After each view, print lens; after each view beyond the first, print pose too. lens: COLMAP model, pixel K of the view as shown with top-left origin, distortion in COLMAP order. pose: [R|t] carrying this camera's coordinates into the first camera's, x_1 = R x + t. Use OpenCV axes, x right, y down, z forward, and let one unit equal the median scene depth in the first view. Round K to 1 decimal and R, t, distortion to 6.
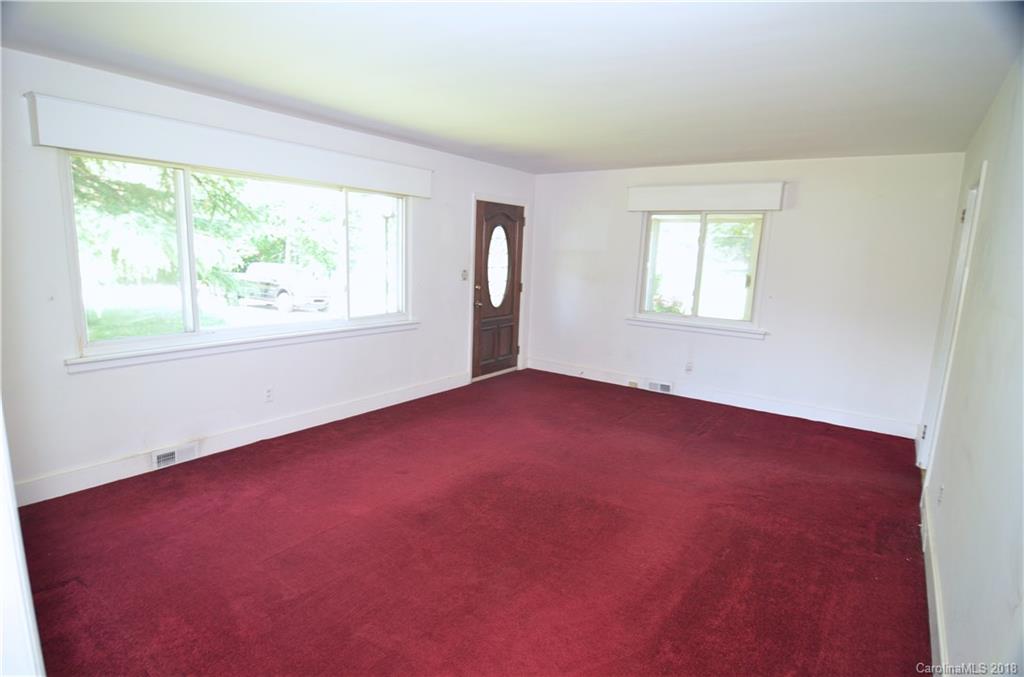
lens RADIAL K [[549.7, 0, 502.2], [0, 549.7, 344.9], [0, 0, 1]] dist [-0.013521, -0.001747]
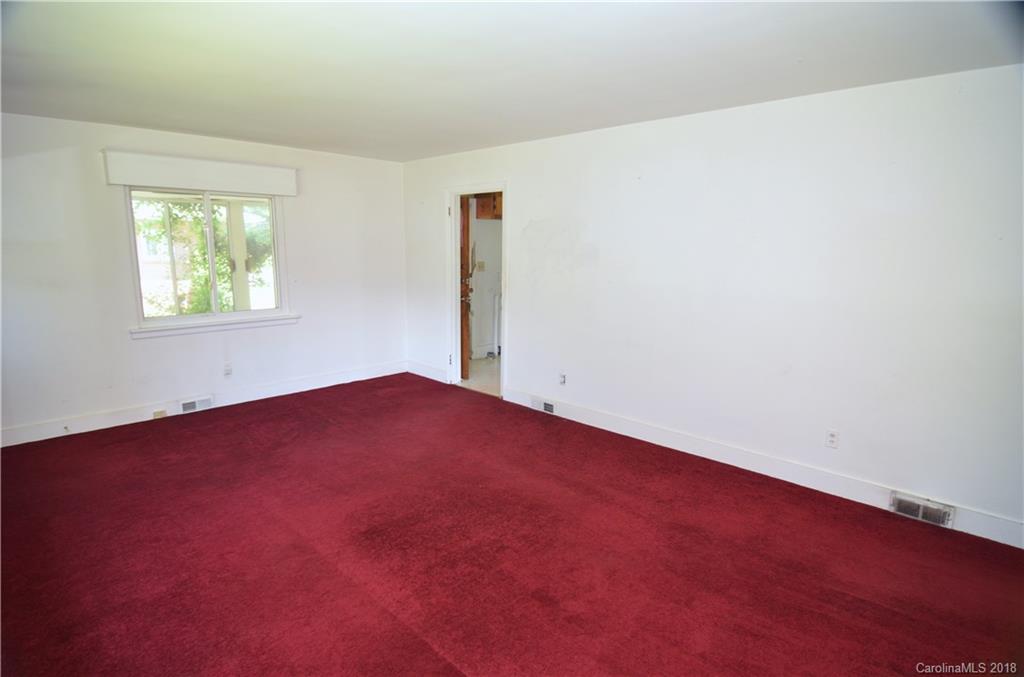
lens RADIAL K [[549.7, 0, 502.2], [0, 549.7, 344.9], [0, 0, 1]] dist [-0.013521, -0.001747]
pose [[0.158376, -0.213679, 0.963981, -0.456775], [0.164017, 0.968432, 0.187719, -0.098632], [-0.973661, 0.128379, 0.188423, 0.433774]]
